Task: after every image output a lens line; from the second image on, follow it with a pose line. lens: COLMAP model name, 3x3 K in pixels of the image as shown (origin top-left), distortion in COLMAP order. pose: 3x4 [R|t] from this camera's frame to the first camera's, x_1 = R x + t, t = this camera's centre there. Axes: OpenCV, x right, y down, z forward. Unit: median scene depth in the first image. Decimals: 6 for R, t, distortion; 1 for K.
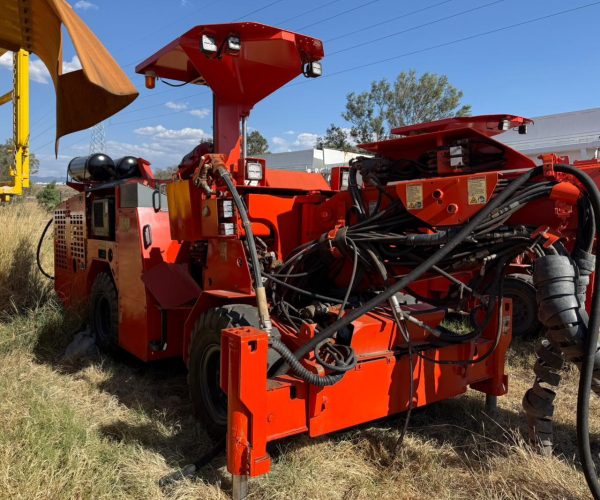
lens RADIAL K [[485.0, 0, 267.8], [0, 485.0, 250.1], [0, 0, 1]] dist [0.135125, -0.280154]
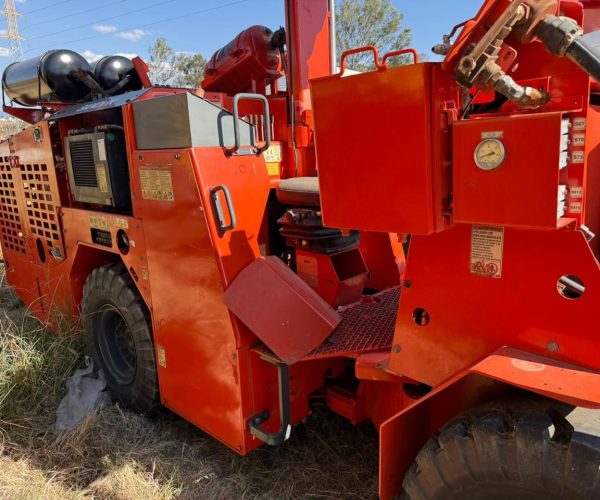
lens RADIAL K [[478.0, 0, 325.8], [0, 478.0, 250.1], [0, 0, 1]] dist [-0.006823, -0.005284]
pose [[0.976379, -0.085559, 0.198403, -0.237581], [0.054775, 0.986274, 0.155764, -0.054608], [-0.209007, -0.141218, 0.967664, 0.516083]]
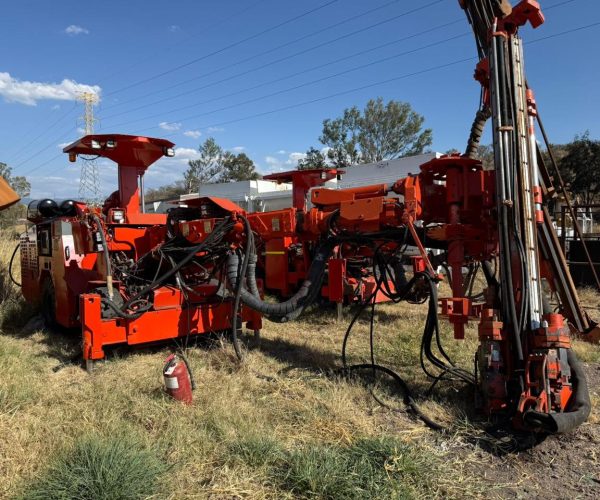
lens RADIAL K [[451.7, 0, 297.7], [0, 451.7, 255.1], [0, 0, 1]] dist [0.114665, -0.186585]
pose [[0.995329, -0.031162, 0.091373, 0.381907], [0.032863, 0.999312, -0.017166, 0.031043], [-0.090776, 0.020089, 0.995669, -0.617968]]
